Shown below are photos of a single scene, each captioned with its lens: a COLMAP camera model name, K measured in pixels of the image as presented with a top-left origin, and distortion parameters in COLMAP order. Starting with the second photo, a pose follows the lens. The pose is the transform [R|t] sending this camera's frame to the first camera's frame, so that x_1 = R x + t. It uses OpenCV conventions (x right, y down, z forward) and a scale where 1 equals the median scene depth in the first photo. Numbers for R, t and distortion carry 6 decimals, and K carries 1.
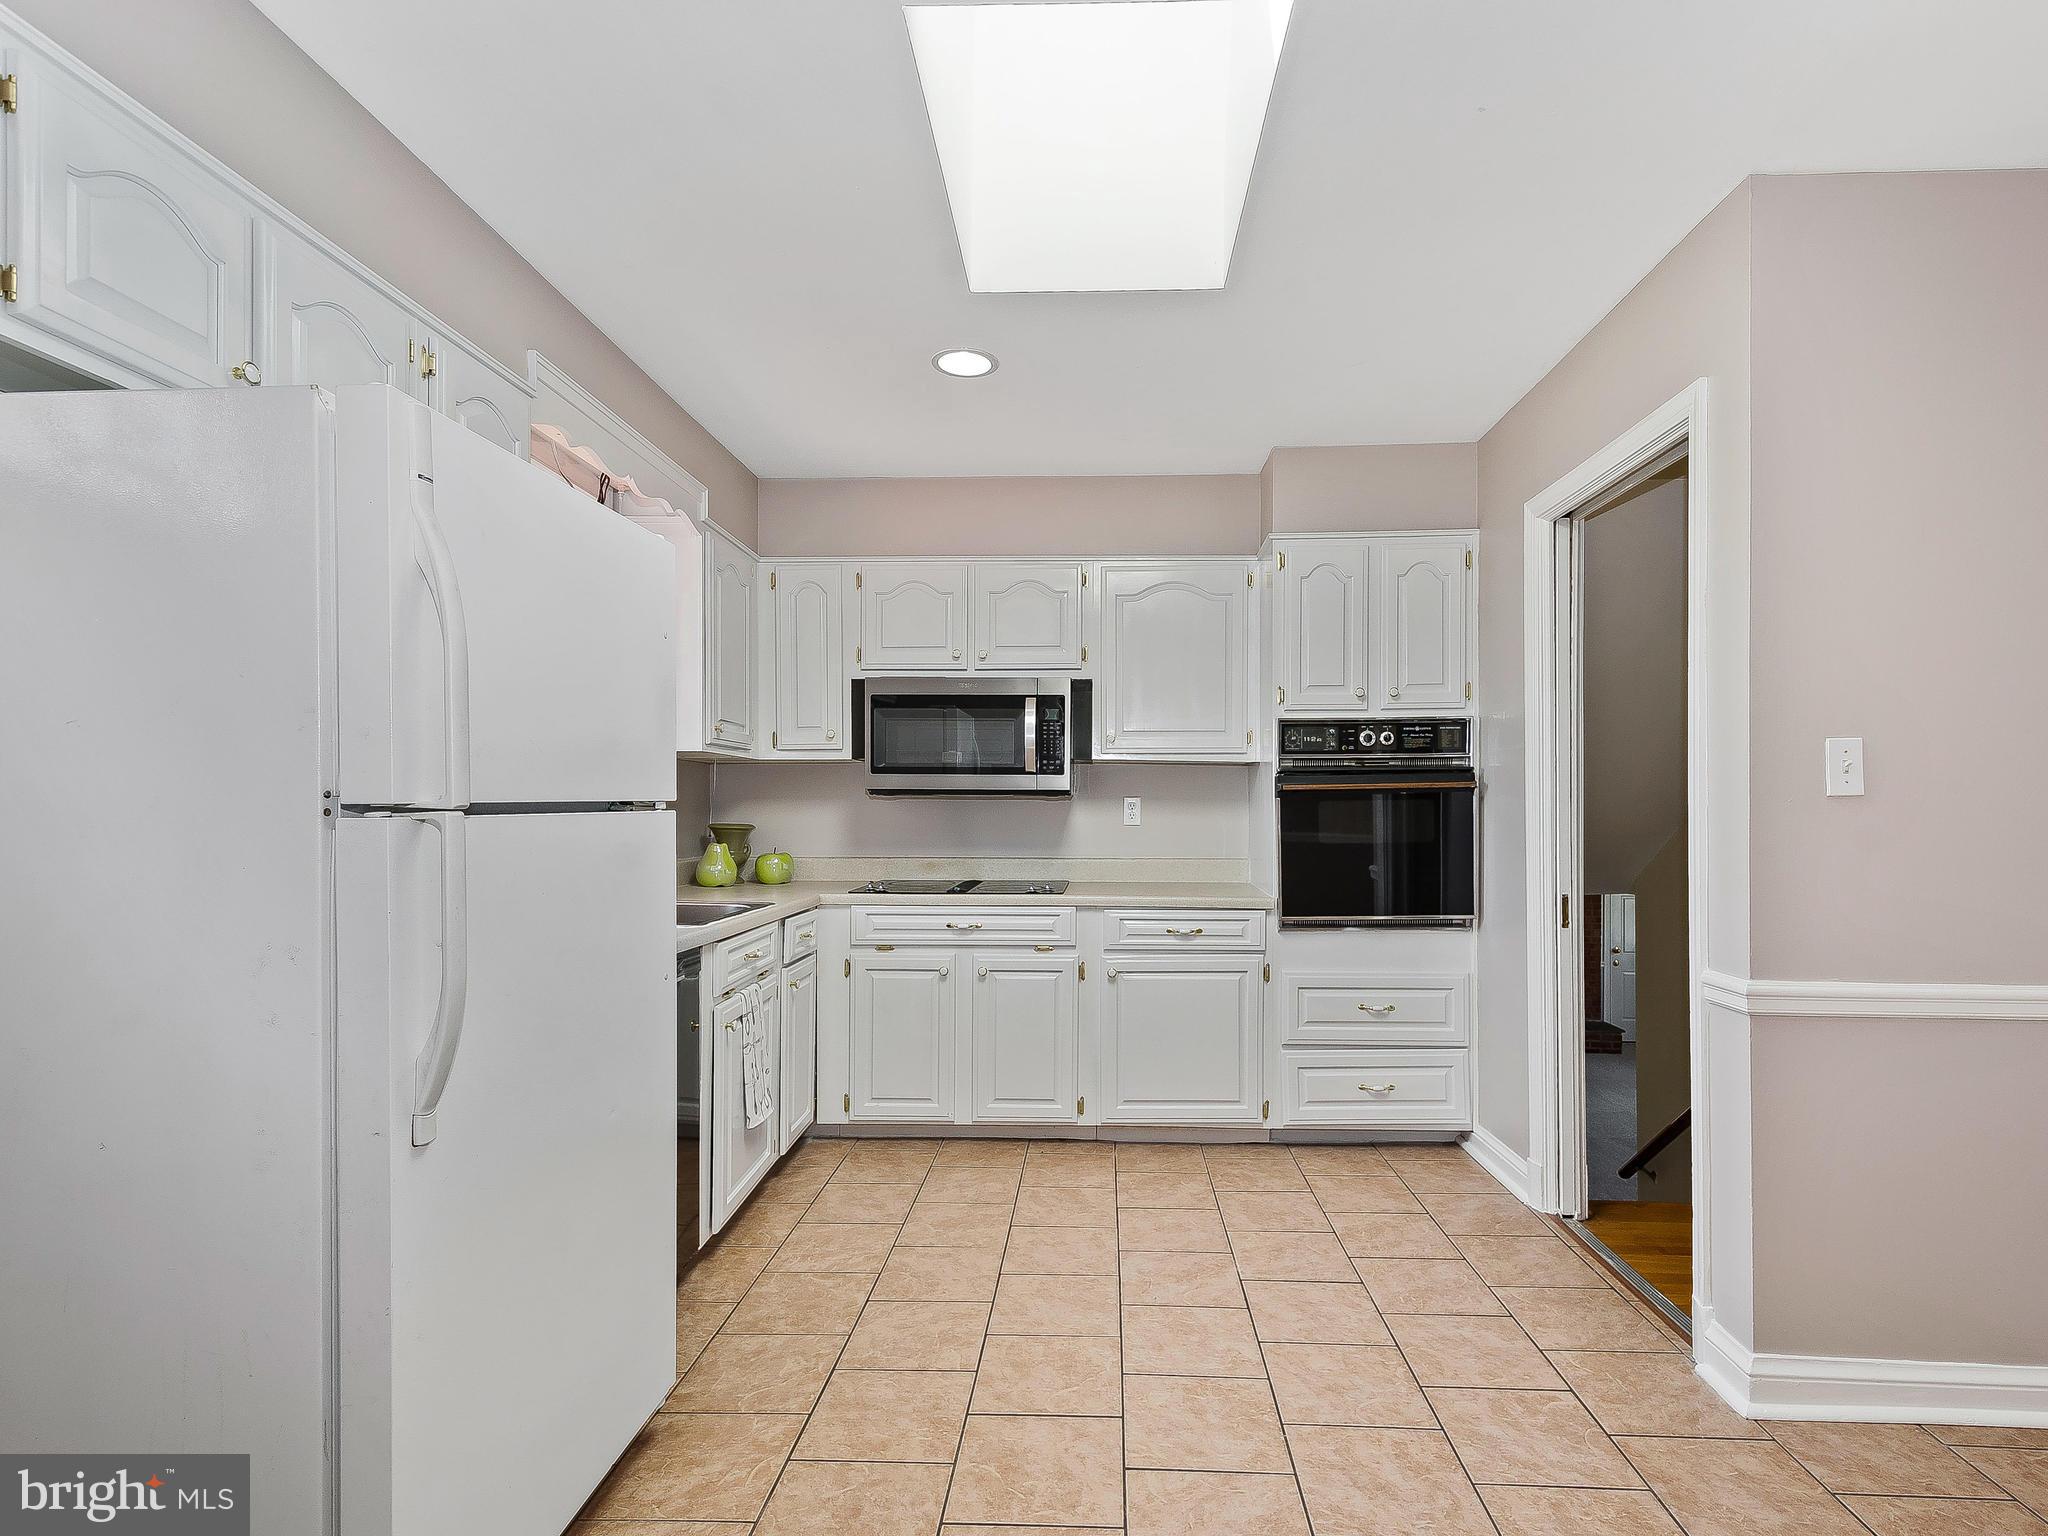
lens RADIAL K [[1060.6, 0, 1104.7], [0, 1060.6, 818.1], [0, 0, 1]] dist [0.037364, -0.010569]
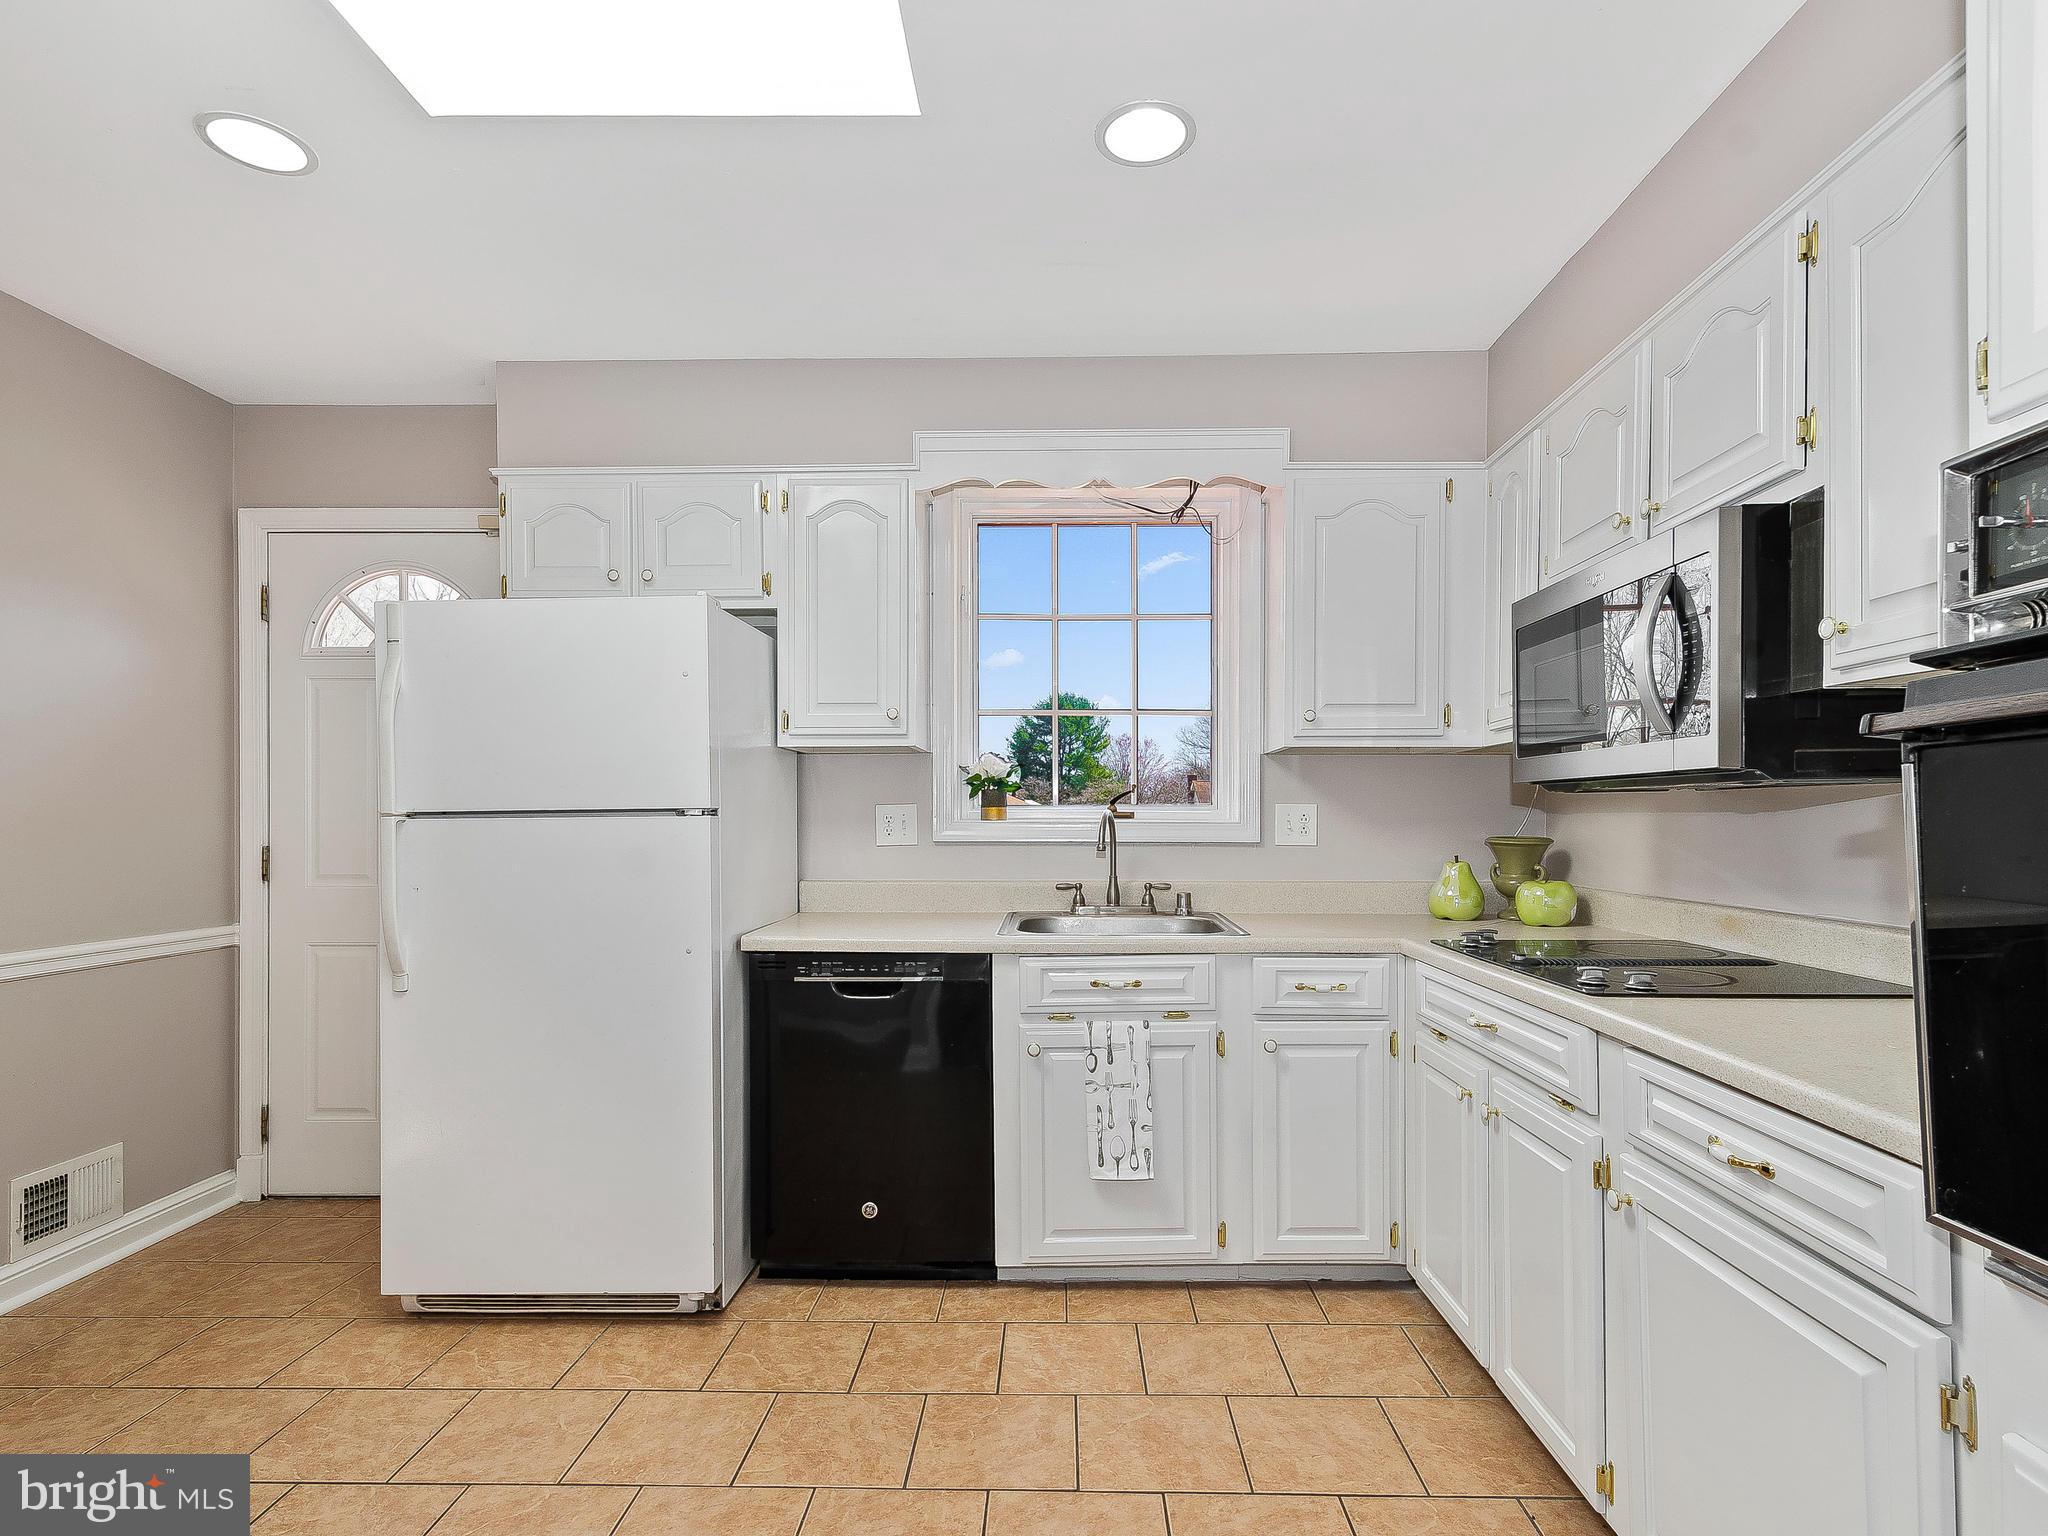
lens RADIAL K [[1060.6, 0, 1001.9], [0, 1060.6, 828.9], [0, 0, 1]] dist [0.037364, -0.010569]
pose [[-0.033238, 0.006678, -0.999425, 0.437565], [-0.010325, 0.999922, 0.007025, -0.002194], [0.999394, 0.010553, -0.033166, 0.762733]]
